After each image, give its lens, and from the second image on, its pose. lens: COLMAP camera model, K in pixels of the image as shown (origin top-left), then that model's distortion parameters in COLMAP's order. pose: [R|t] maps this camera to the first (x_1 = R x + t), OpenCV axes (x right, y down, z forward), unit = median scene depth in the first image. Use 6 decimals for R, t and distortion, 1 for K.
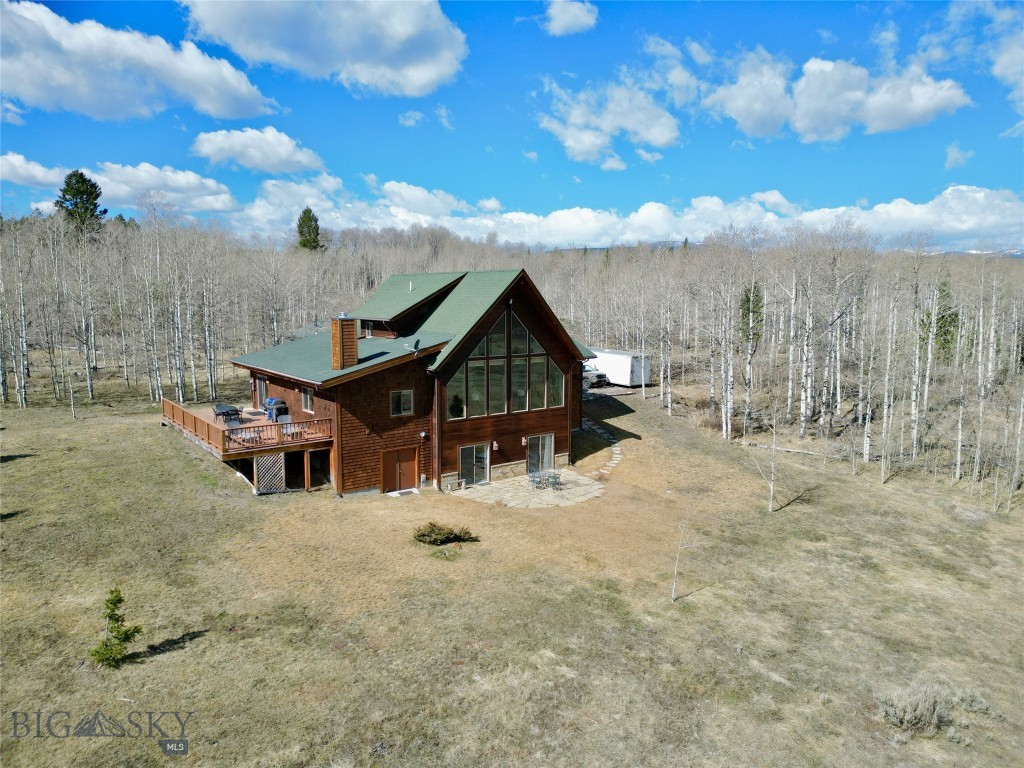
lens RADIAL K [[710.3, 0, 509.7], [0, 710.3, 386.1], [0, 0, 1]] dist [0.064002, -0.057629]
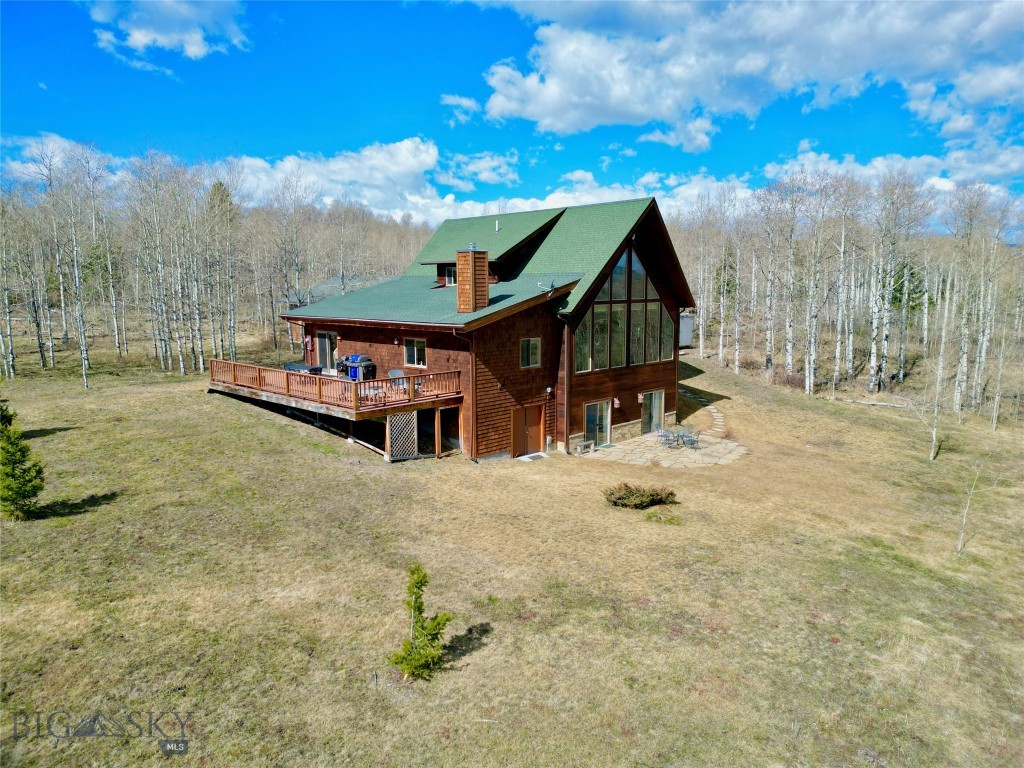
lens RADIAL K [[710.3, 0, 506.1], [0, 710.3, 378.1], [0, 0, 1]] dist [0.064002, -0.057629]
pose [[0.989027, -0.025457, 0.145525, -0.341419], [0.025405, 0.999675, 0.002216, 0.057591], [-0.145534, 0.001505, 0.989352, 0.175119]]
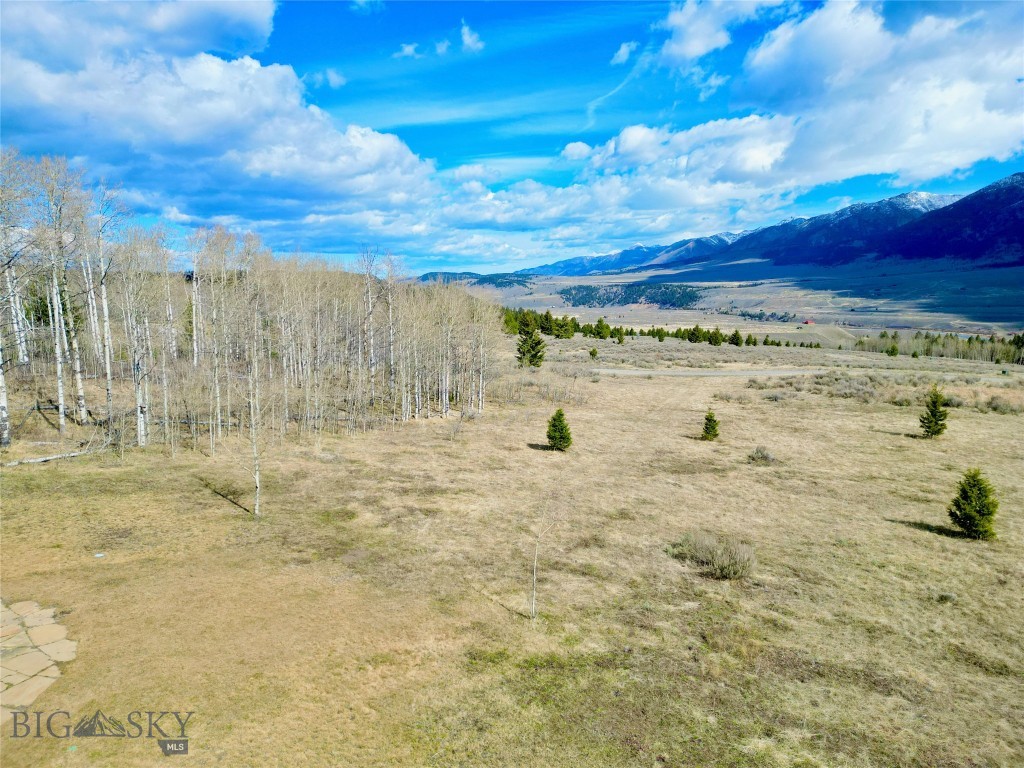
lens RADIAL K [[710.3, 0, 502.5], [0, 710.3, 385.7], [0, 0, 1]] dist [0.064002, -0.057629]
pose [[0.087515, -0.144802, 0.985583, -0.327661], [0.143151, 0.980938, 0.131409, -0.009049], [-0.985824, 0.129587, 0.106576, 0.736641]]
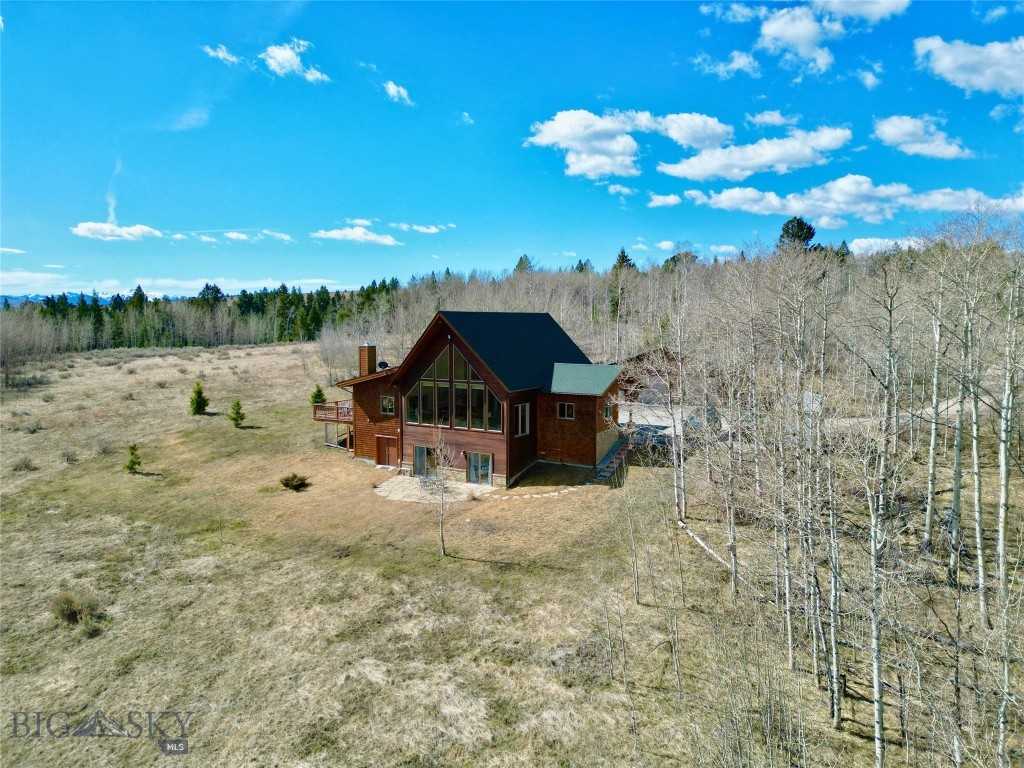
lens RADIAL K [[710.3, 0, 507.3], [0, 710.3, 388.1], [0, 0, 1]] dist [0.064002, -0.057629]
pose [[0.350234, 0.081341, -0.933124, 1.429716], [-0.122566, 0.991636, 0.040438, -0.110855], [0.928609, 0.100207, 0.357274, 0.786467]]
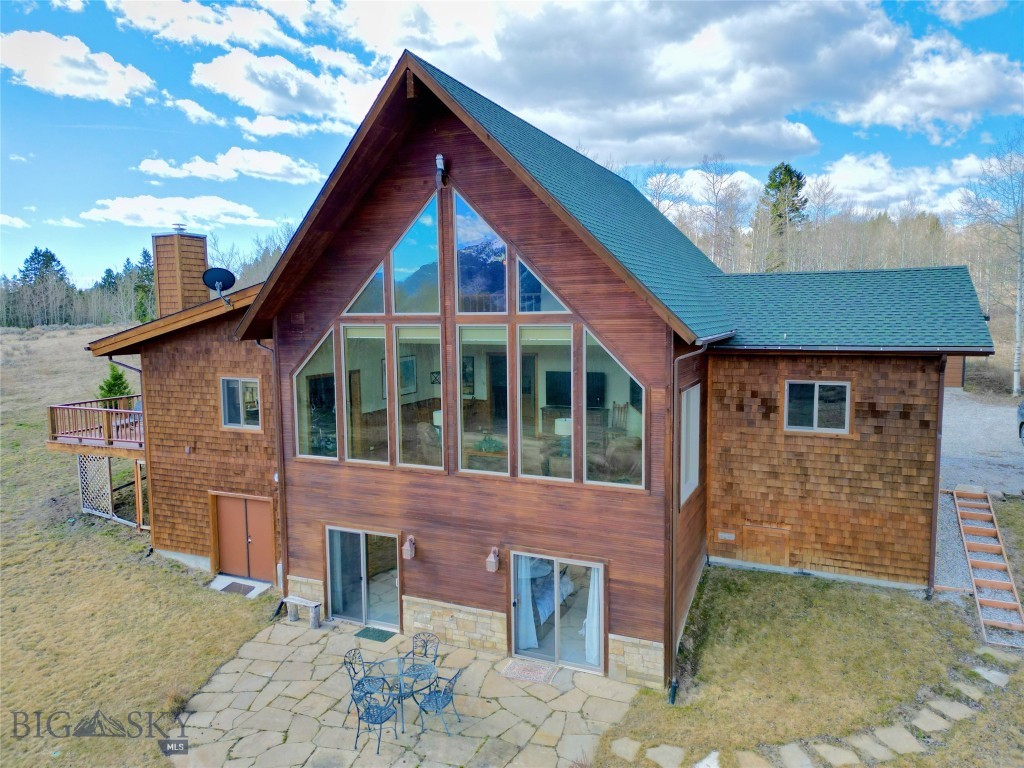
lens RADIAL K [[733.2, 0, 517.2], [0, 733.2, 388.6], [0, 0, 1]] dist [0.054328, -0.001268]
pose [[0.470385, 0.084165, -0.878439, 0.425536], [-0.104612, 0.993741, 0.039195, -0.029216], [0.876239, 0.073458, 0.476245, 1.030267]]
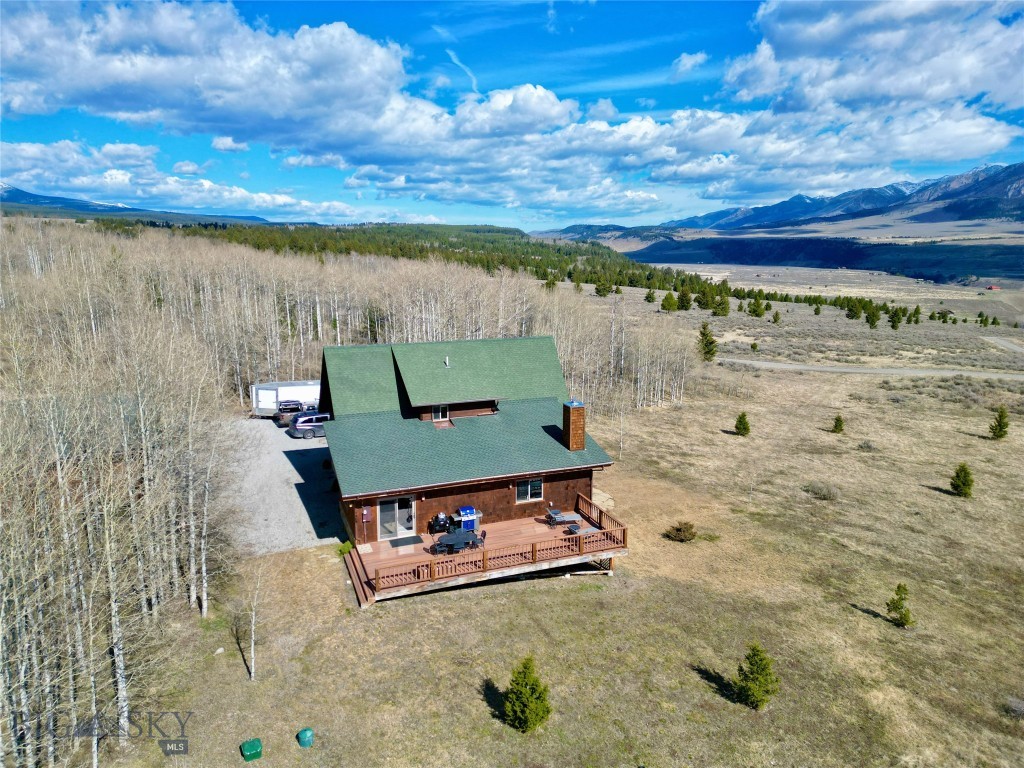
lens RADIAL K [[710.3, 0, 513.1], [0, 710.3, 382.5], [0, 0, 1]] dist [0.064002, -0.057629]
pose [[0.268353, -0.194099, 0.943564, -1.402414], [0.124076, 0.978296, 0.165956, -0.350937], [-0.955297, 0.072539, 0.286612, 0.821806]]
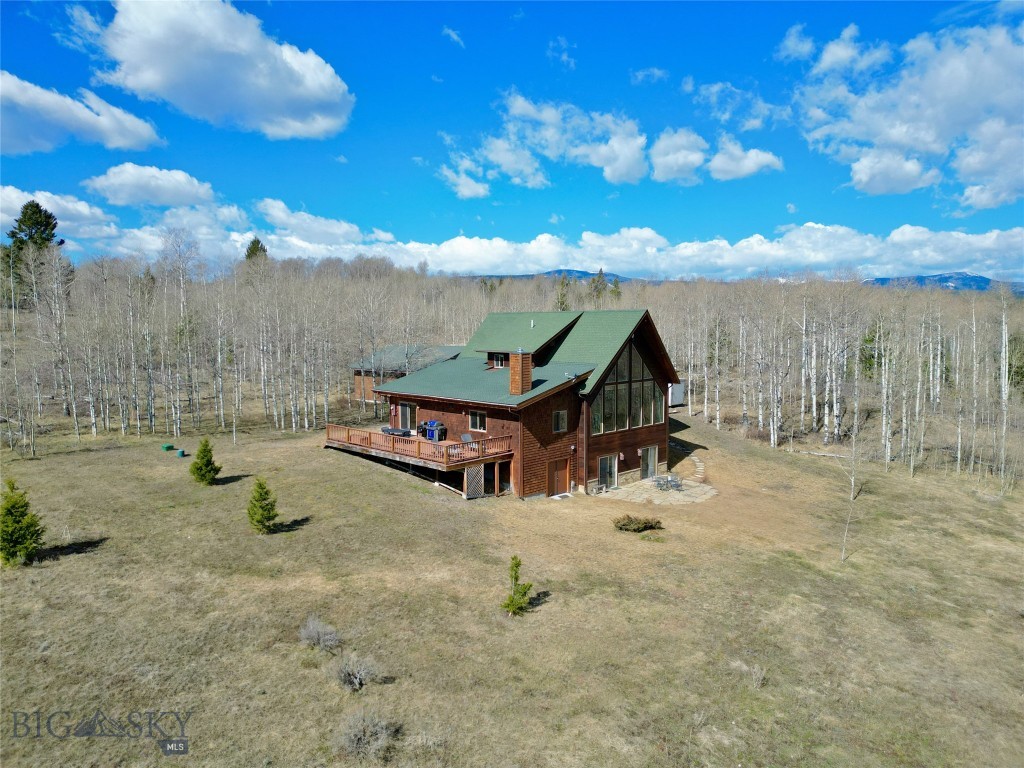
lens RADIAL K [[710.3, 0, 511.6], [0, 710.3, 373.3], [0, 0, 1]] dist [0.064002, -0.057629]
pose [[0.989263, -0.013189, 0.145549, -0.453736], [0.021357, 0.998275, -0.054694, 0.007510], [-0.144577, 0.057216, 0.987838, -0.202980]]
